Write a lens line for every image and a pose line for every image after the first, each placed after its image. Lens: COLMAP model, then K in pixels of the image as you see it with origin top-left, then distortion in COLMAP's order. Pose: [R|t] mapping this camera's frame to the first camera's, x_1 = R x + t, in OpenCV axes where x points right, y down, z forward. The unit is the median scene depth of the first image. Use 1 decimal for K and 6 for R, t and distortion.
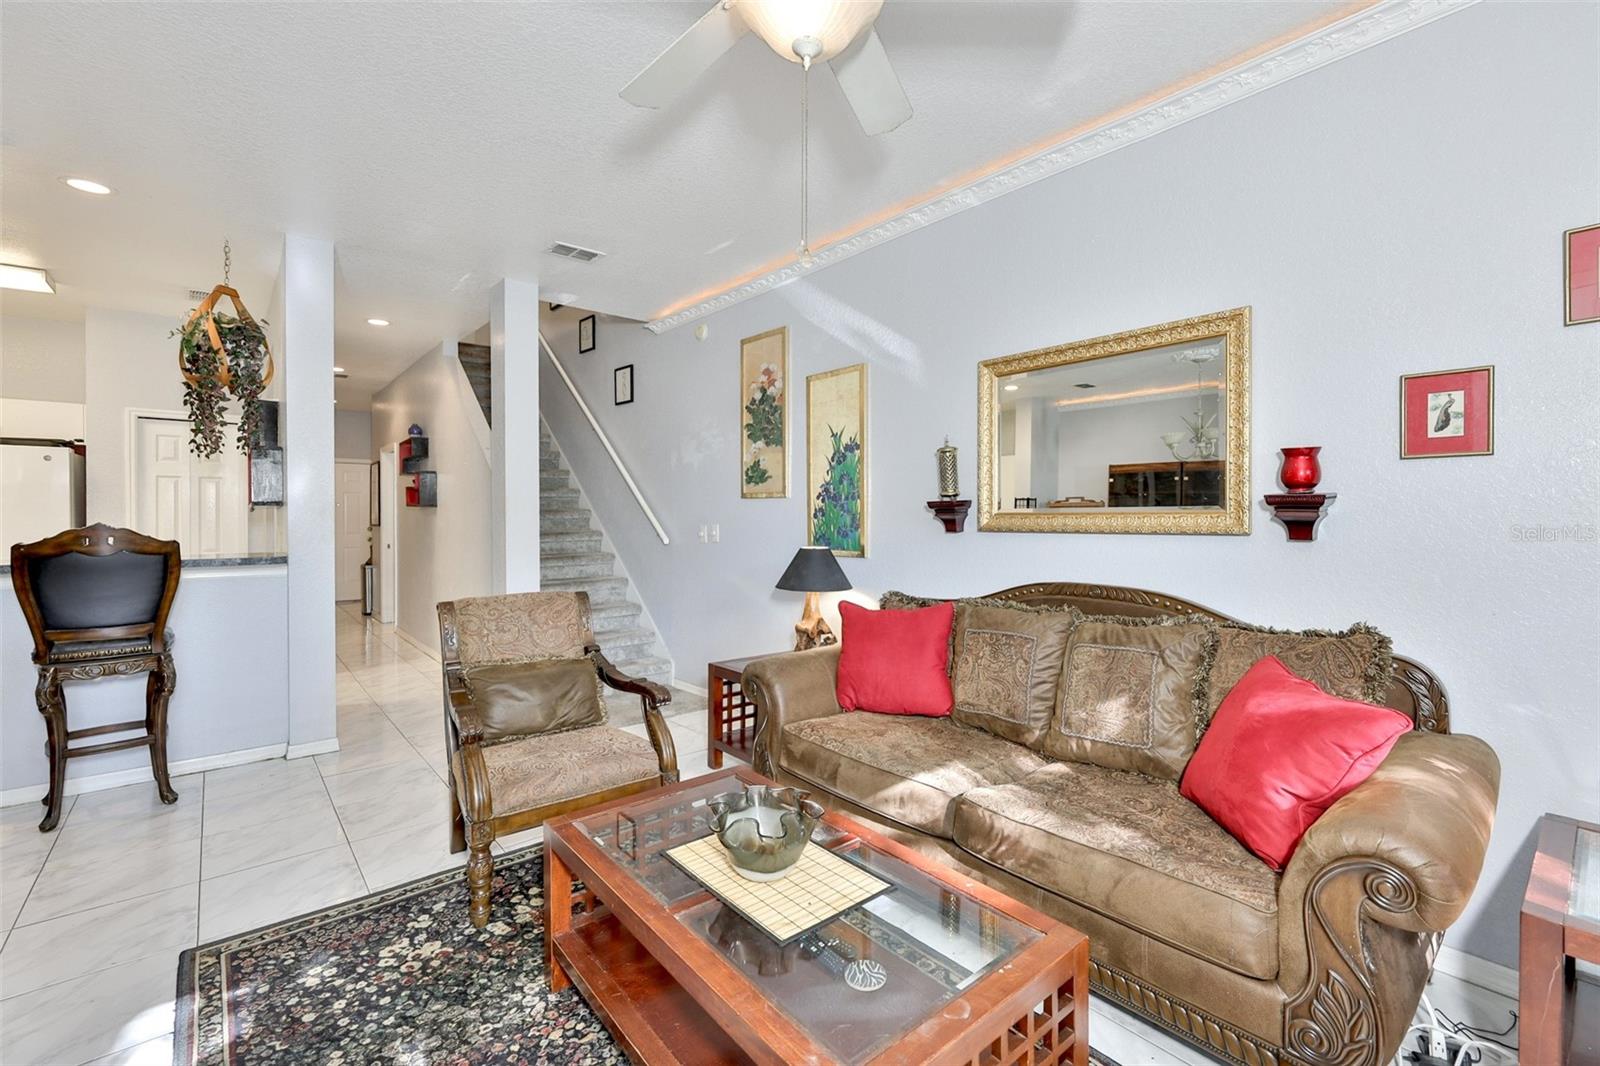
lens RADIAL K [[679.5, 0, 774.7], [0, 679.5, 520.0], [0, 0, 1]] dist [-0.001127, 0.000050]
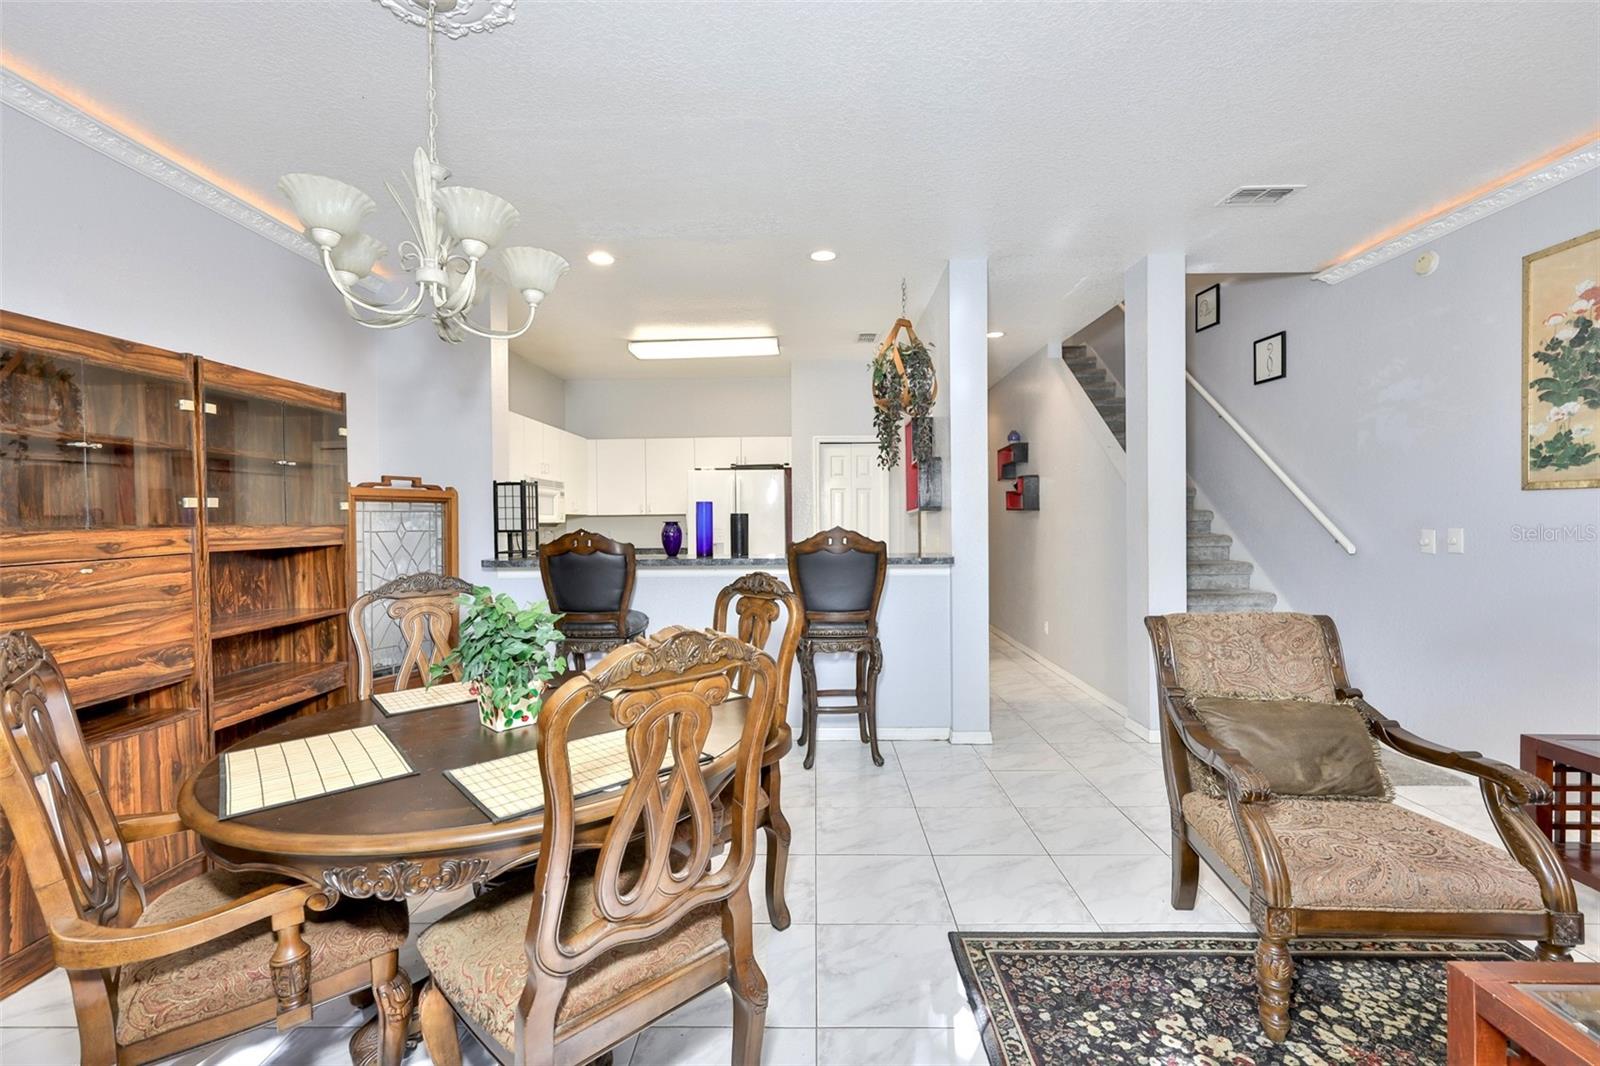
lens RADIAL K [[667.5, 0, 811.0], [0, 667.5, 526.7], [0, 0, 1]] dist [-0.001993, 0.000388]
pose [[0.766288, 0.001098, -0.642496, -0.197483], [0.002760, 0.999984, 0.005000, -0.000773], [0.642491, -0.005605, 0.766273, 0.036691]]
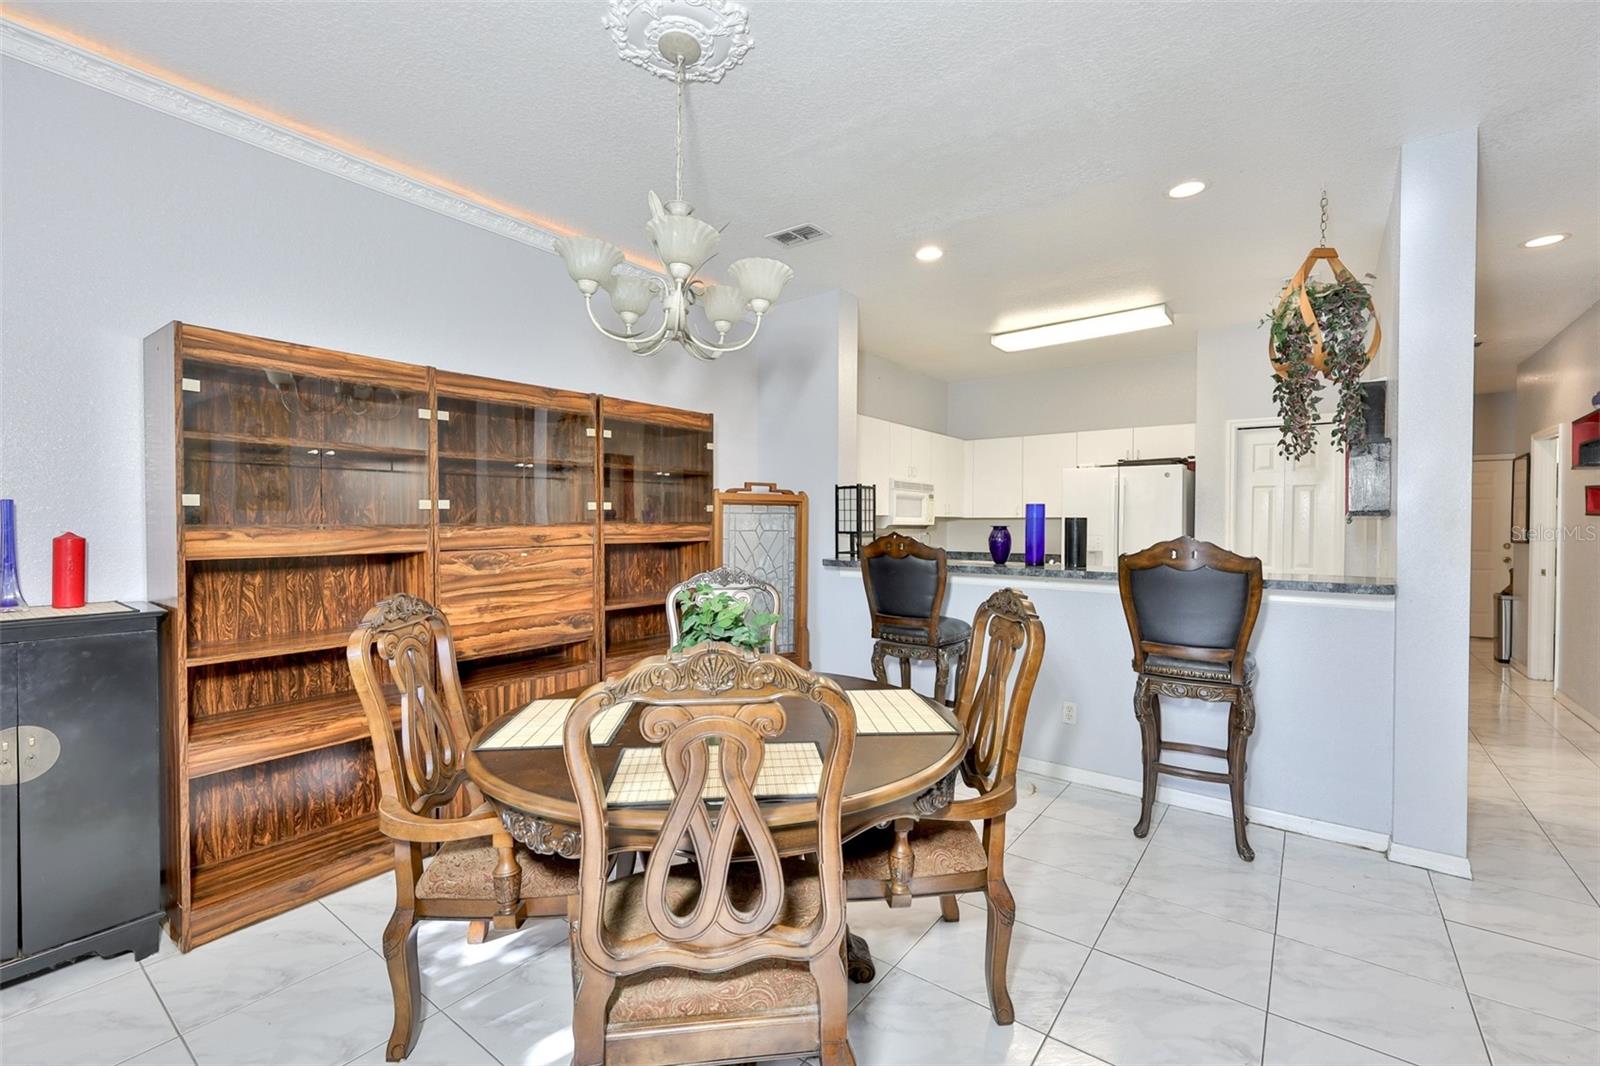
lens RADIAL K [[682.8, 0, 819.5], [0, 682.8, 529.5], [0, 0, 1]] dist [-0.000842, 0.000139]
pose [[0.249964, 0.011959, -0.968181, -0.154029], [-0.013678, 0.999868, 0.008819, -0.004084], [0.968158, 0.011039, 0.250095, 0.204326]]
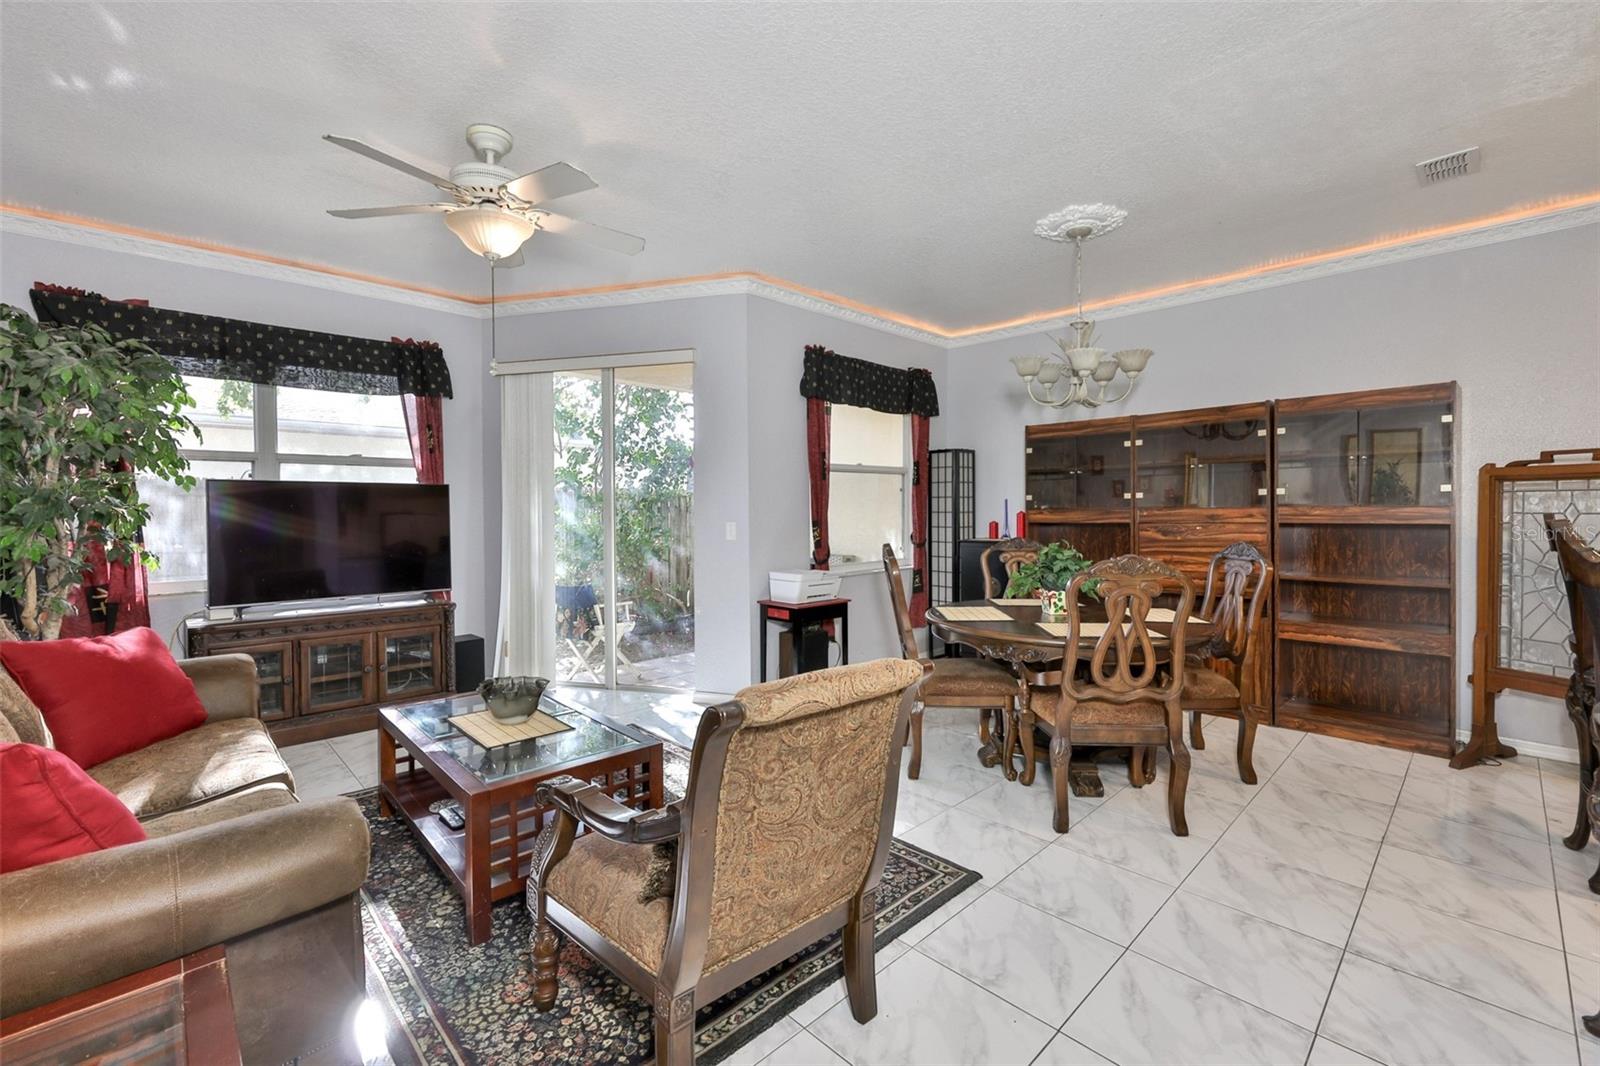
lens RADIAL K [[668.3, 0, 788.6], [0, 668.3, 520.2], [0, 0, 1]] dist [-0.002423, -0.000041]
pose [[-0.996841, 0.007621, -0.079058, -0.235676], [0.005428, 0.999596, 0.027911, -0.010963], [0.079239, 0.027394, -0.996479, 1.112927]]
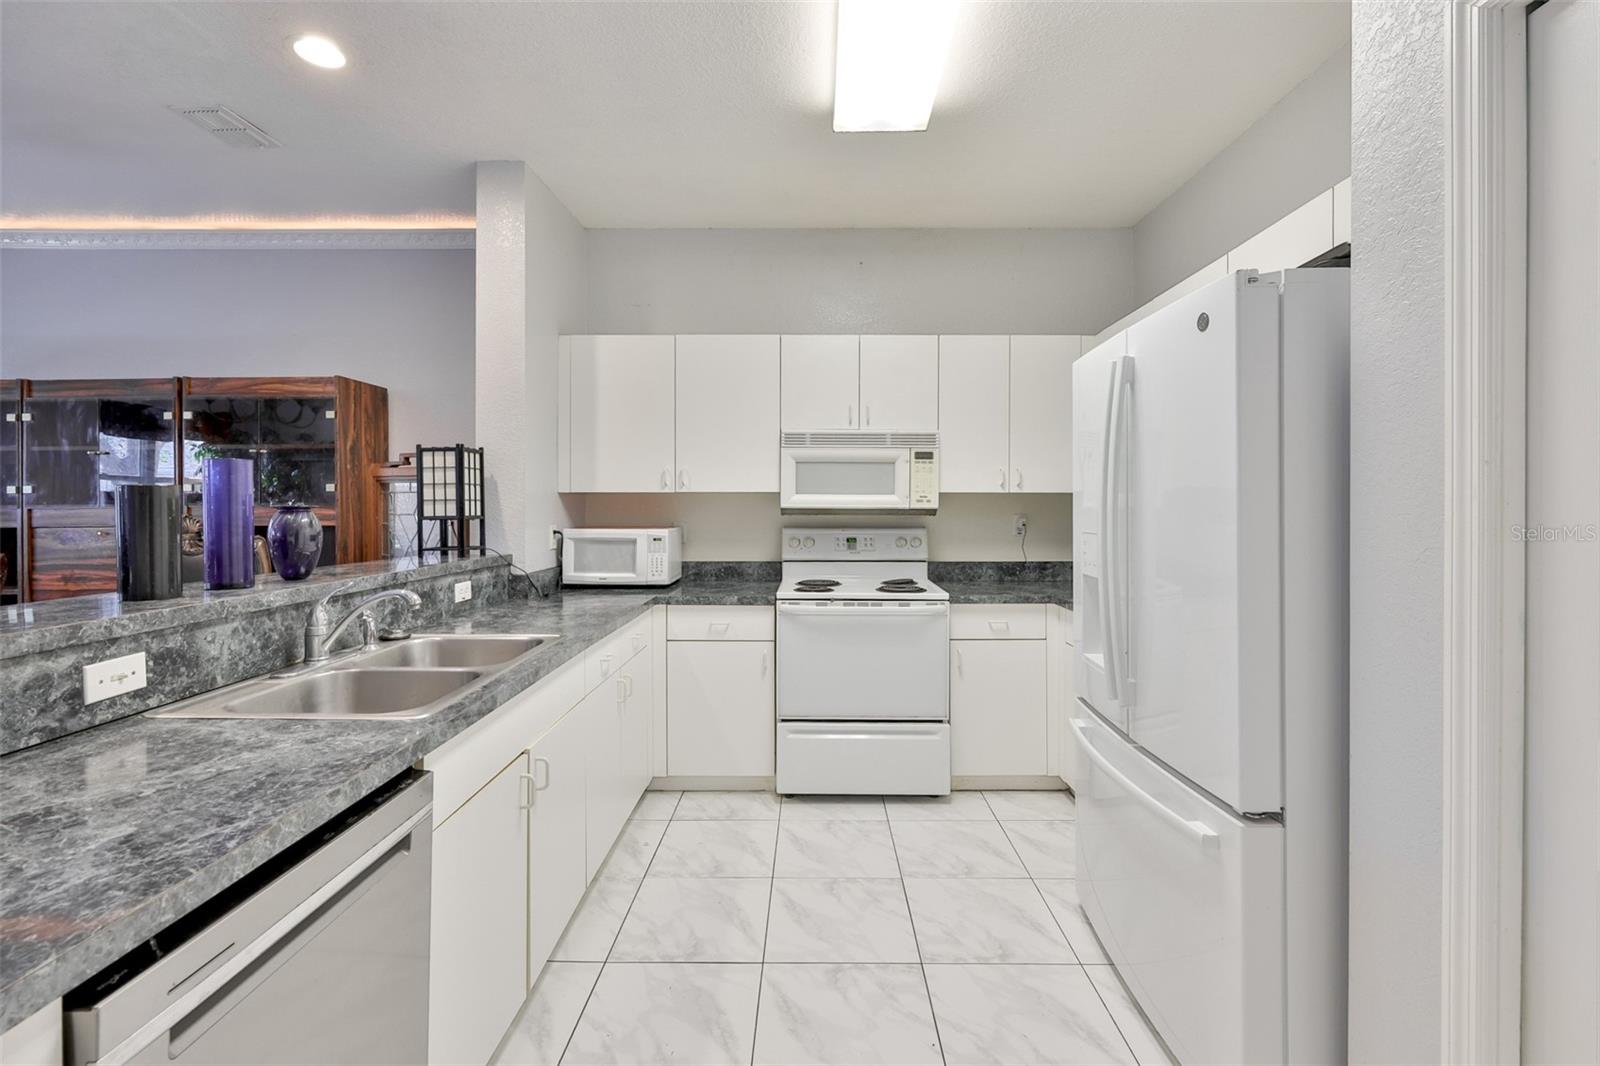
lens RADIAL K [[677.7, 0, 802.2], [0, 677.7, 509.9], [0, 0, 1]] dist [0.000574, 0.000143]
pose [[-0.637559, 0.002758, -0.770397, -0.897996], [-0.008372, 0.999910, 0.010508, -0.009849], [0.770356, 0.013149, -0.637478, 1.307774]]
